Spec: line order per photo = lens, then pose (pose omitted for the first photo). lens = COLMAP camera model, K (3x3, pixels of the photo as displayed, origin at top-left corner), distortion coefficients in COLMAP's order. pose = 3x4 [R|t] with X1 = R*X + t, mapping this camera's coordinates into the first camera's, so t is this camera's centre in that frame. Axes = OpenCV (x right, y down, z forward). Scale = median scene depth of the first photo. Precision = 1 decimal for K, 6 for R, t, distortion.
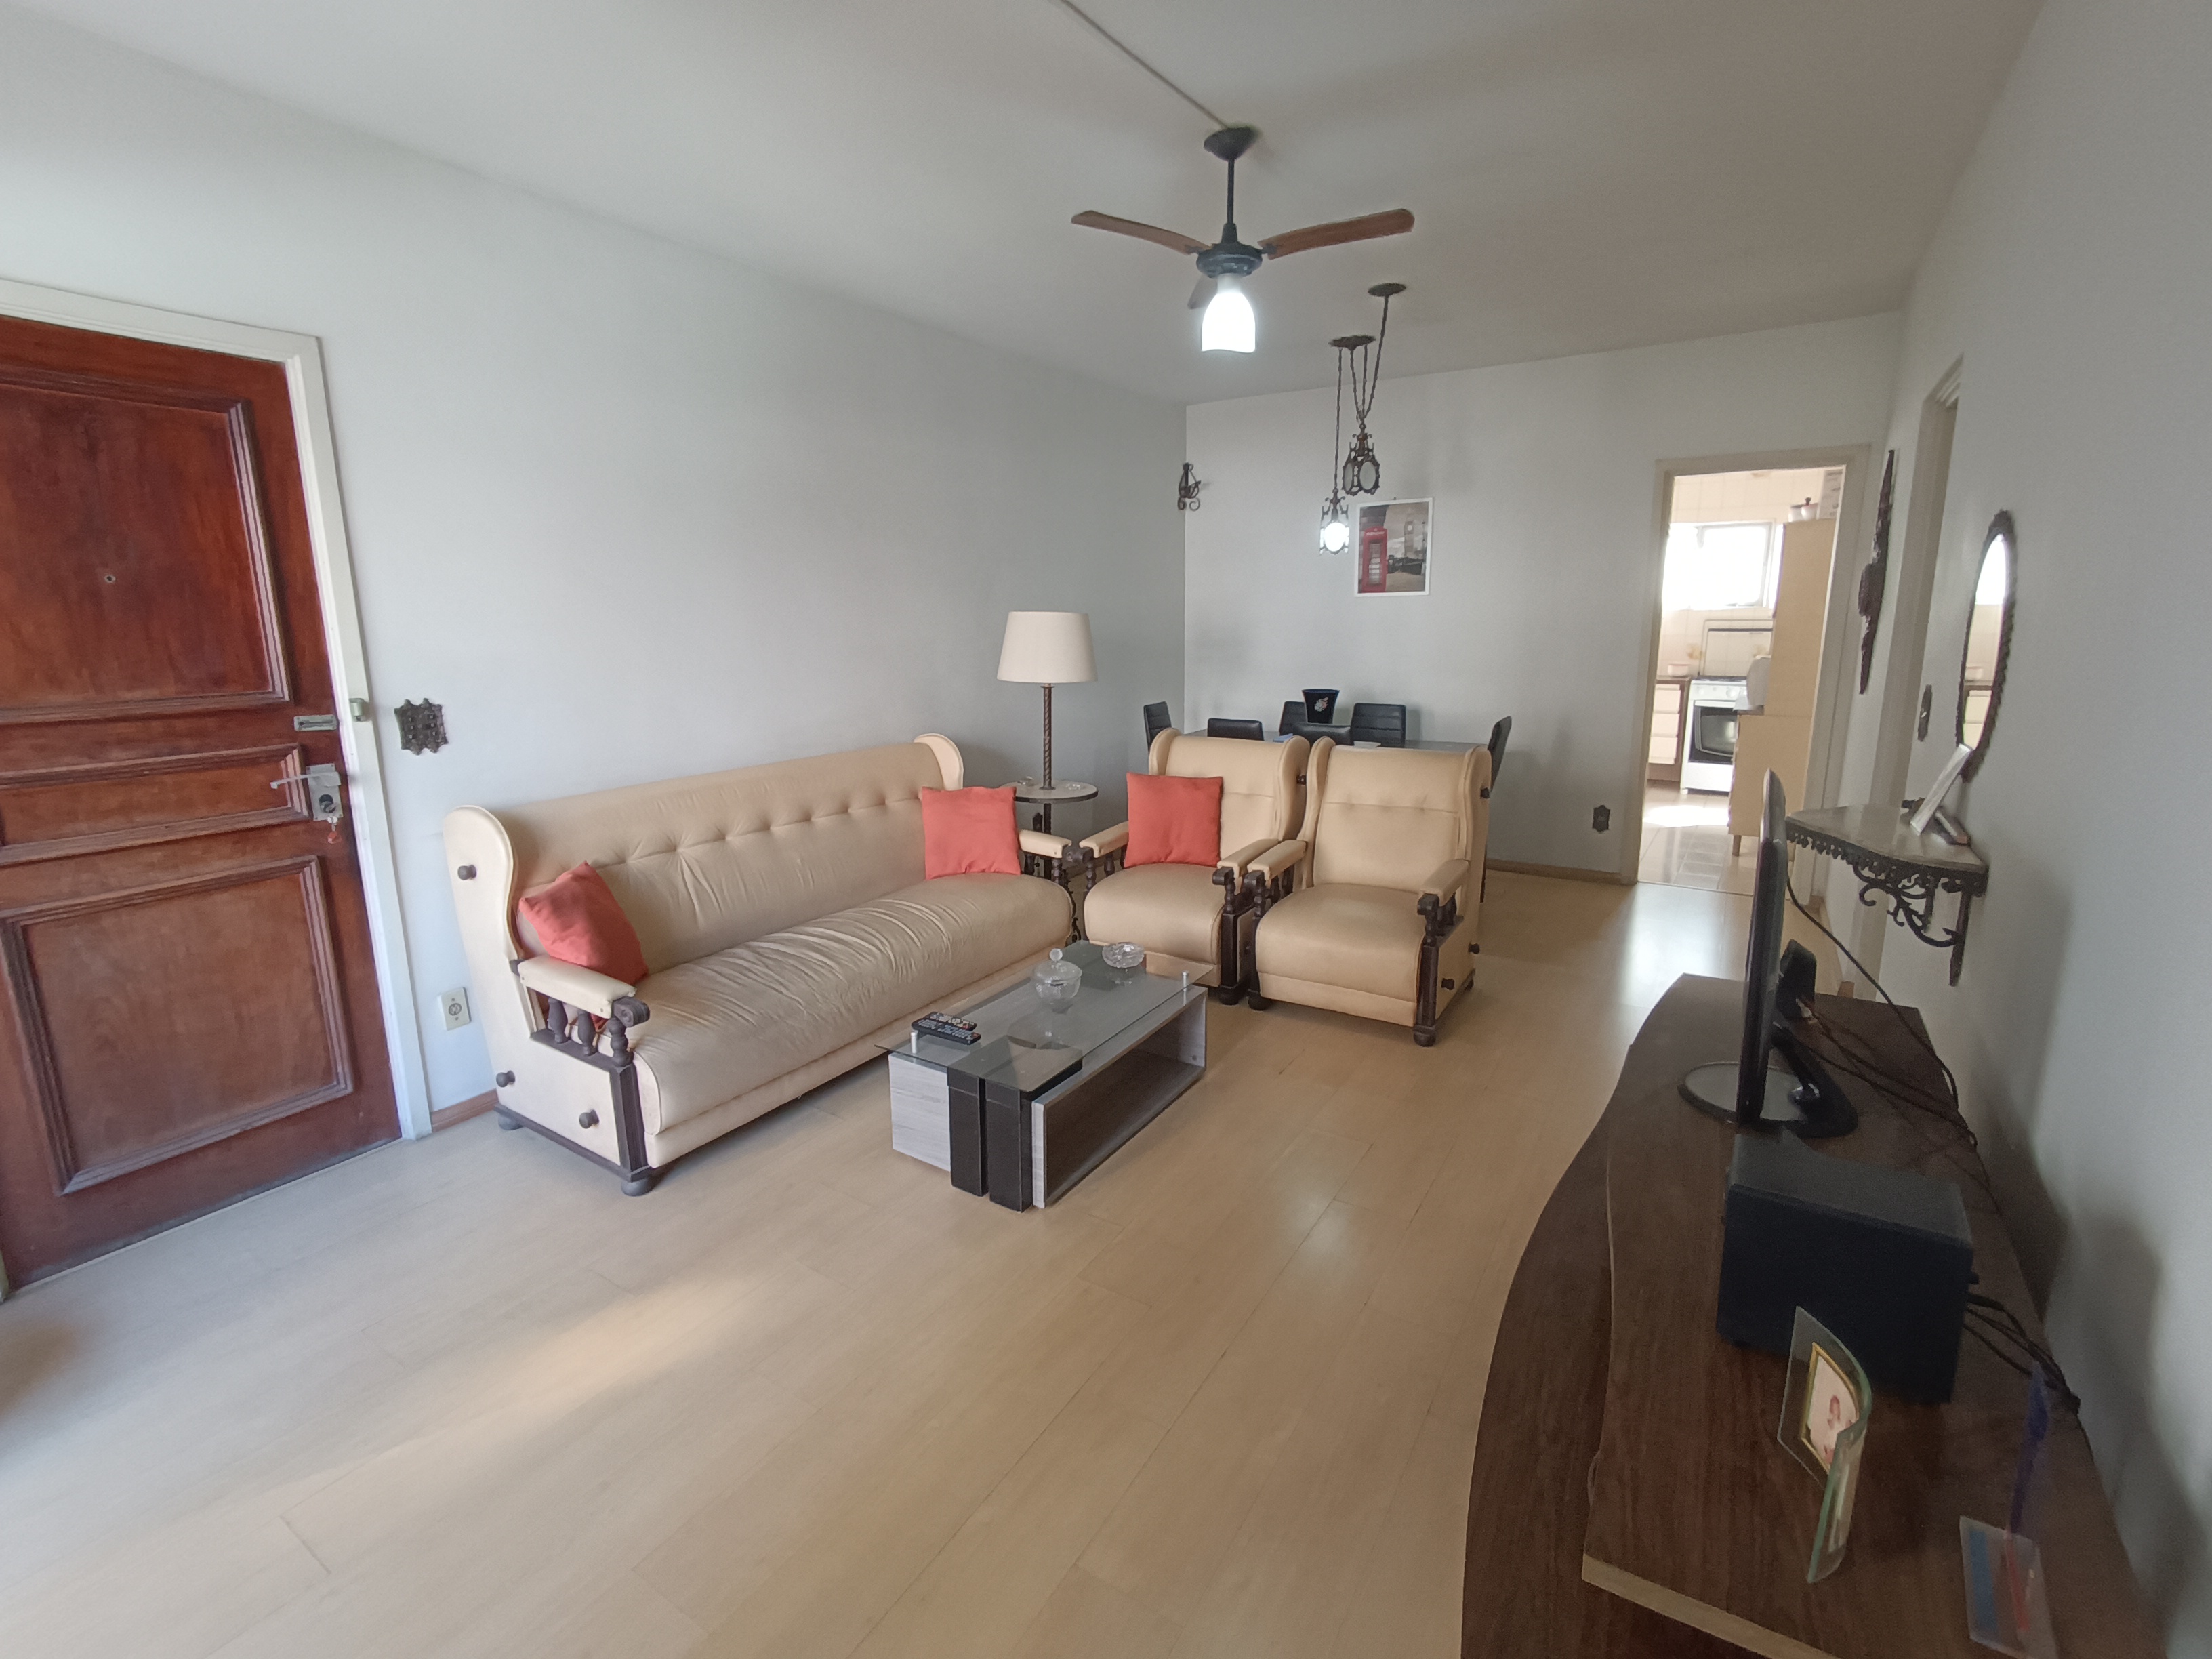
lens RADIAL K [[1008.3, 0, 1080.1], [0, 1008.3, 805.9], [0, 0, 1]] dist [-0.002533, -0.002370]
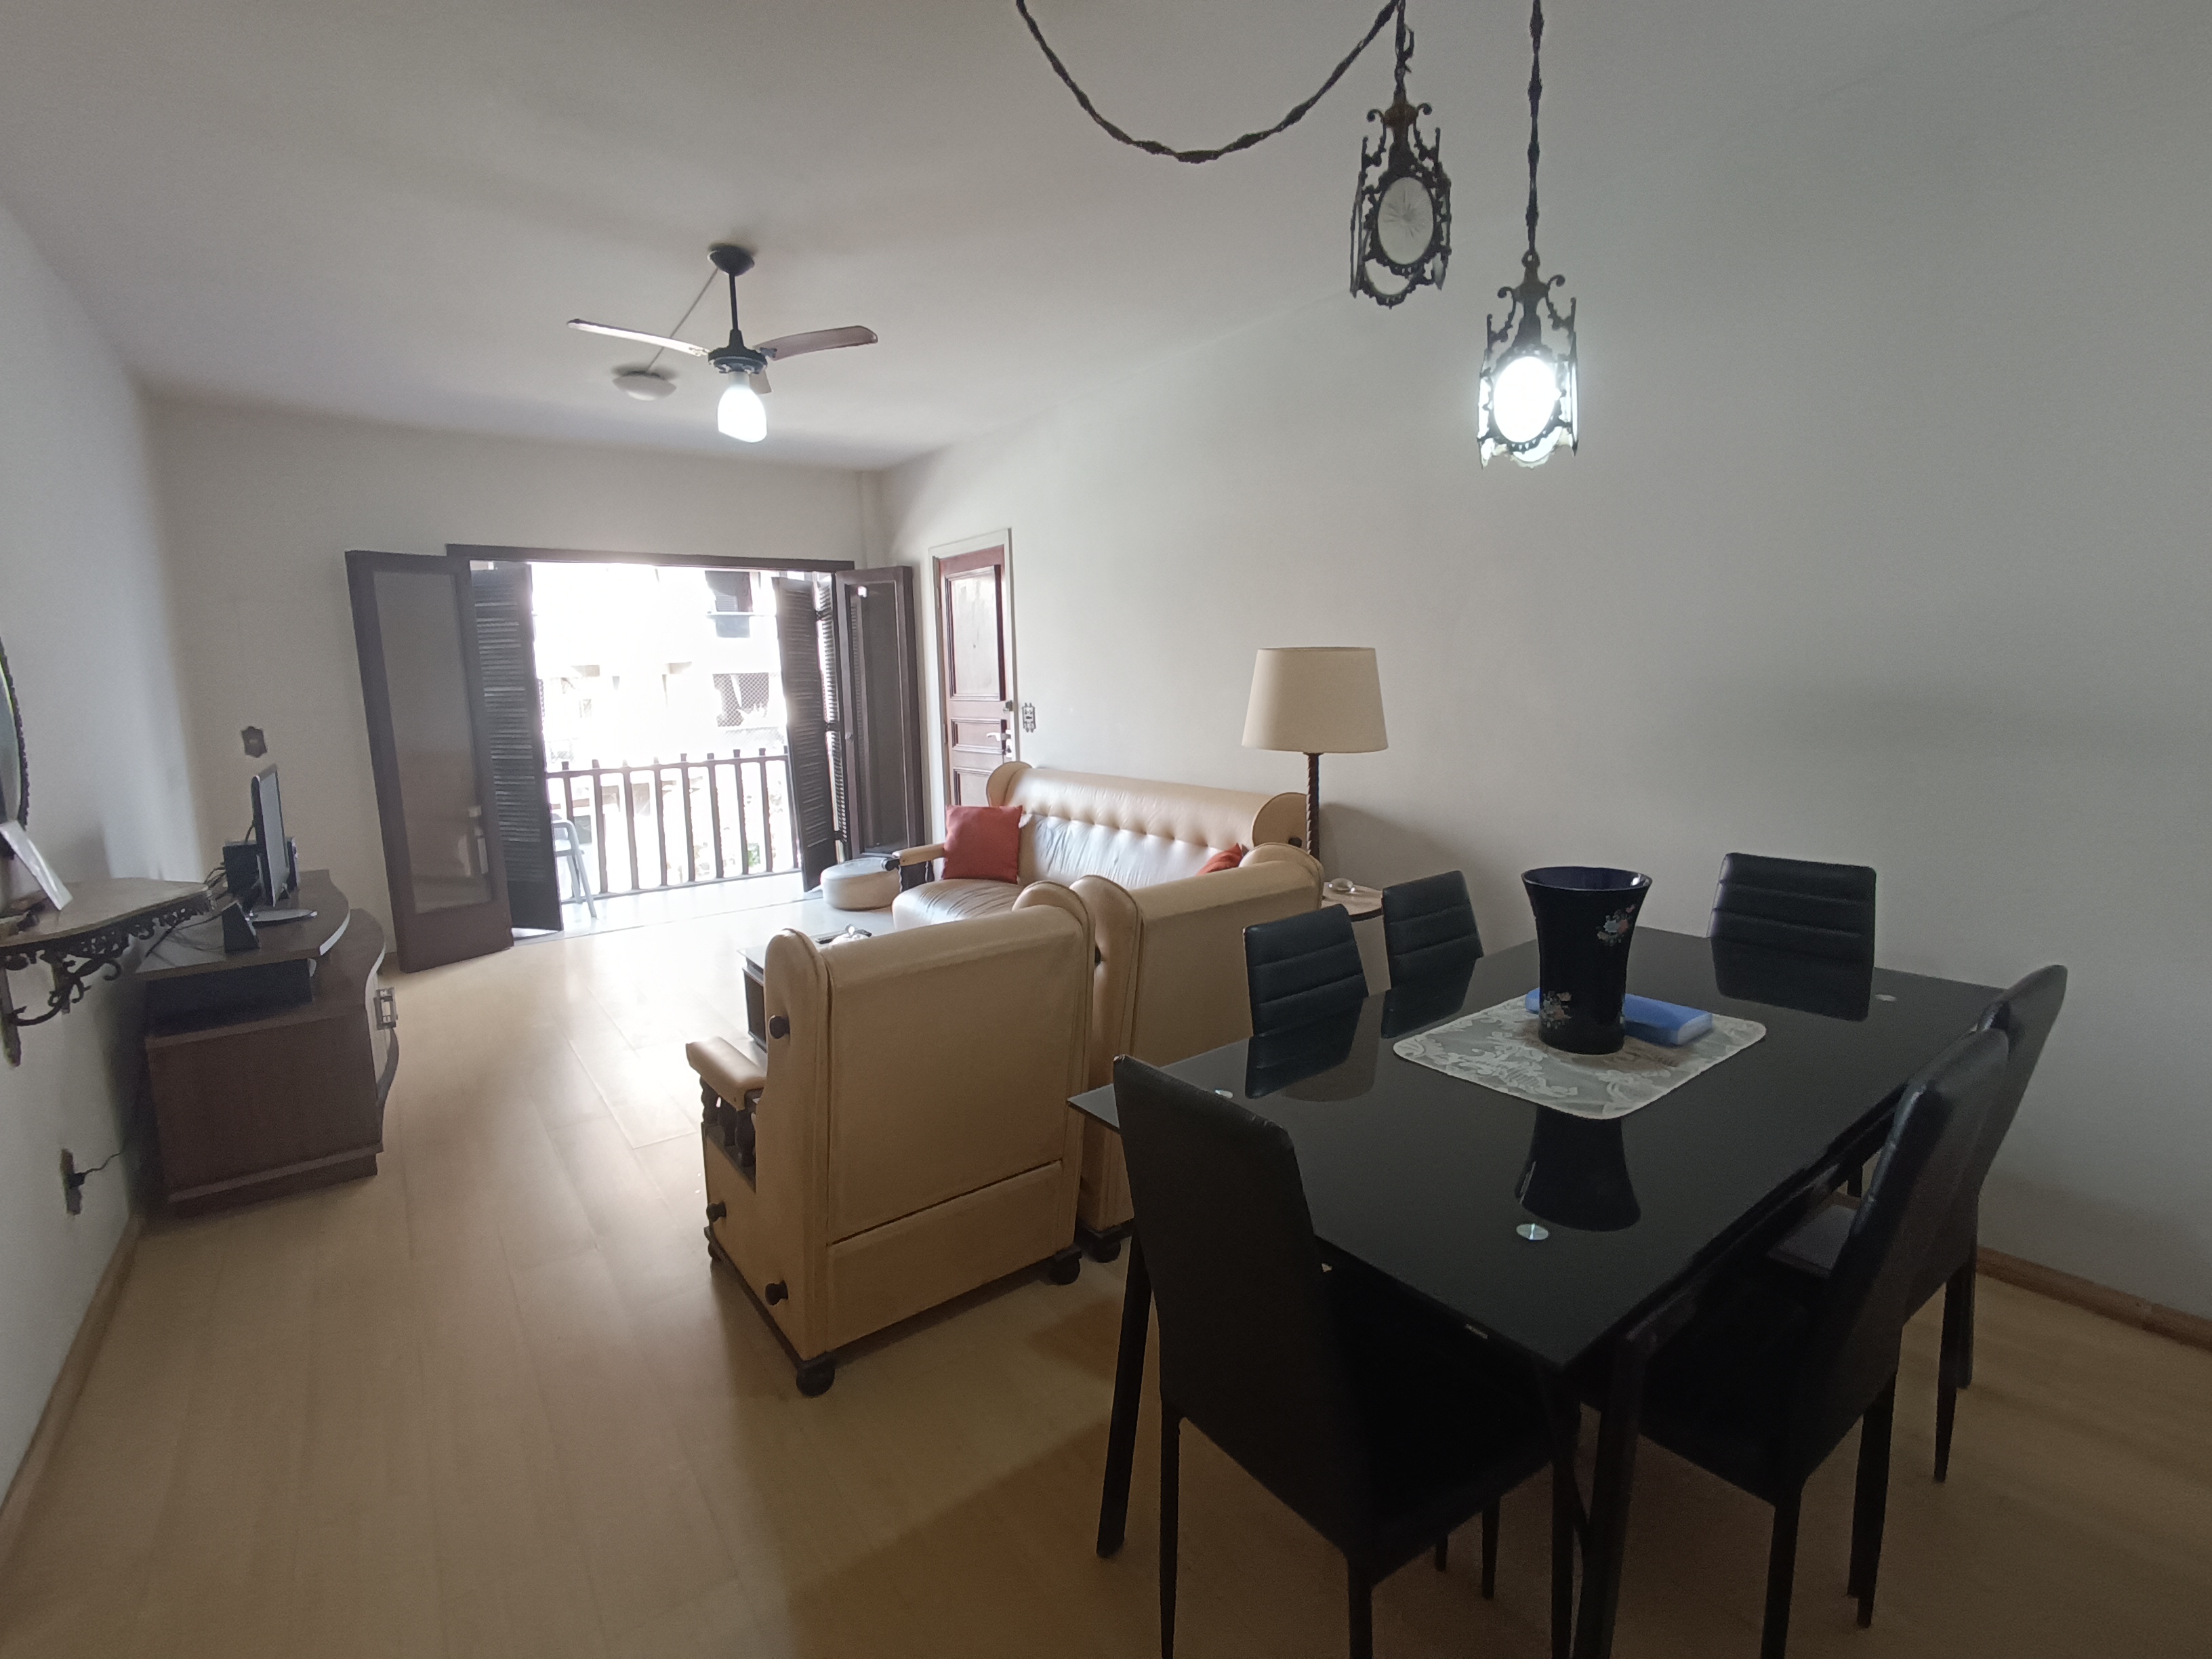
lens RADIAL K [[1008.3, 0, 1088.5], [0, 1008.3, 808.8], [0, 0, 1]] dist [-0.002533, -0.002370]
pose [[-0.360107, 0.152135, -0.920422, 0.778643], [-0.139976, 0.966633, 0.214538, -0.242610], [0.922350, 0.206094, -0.326797, 1.266567]]
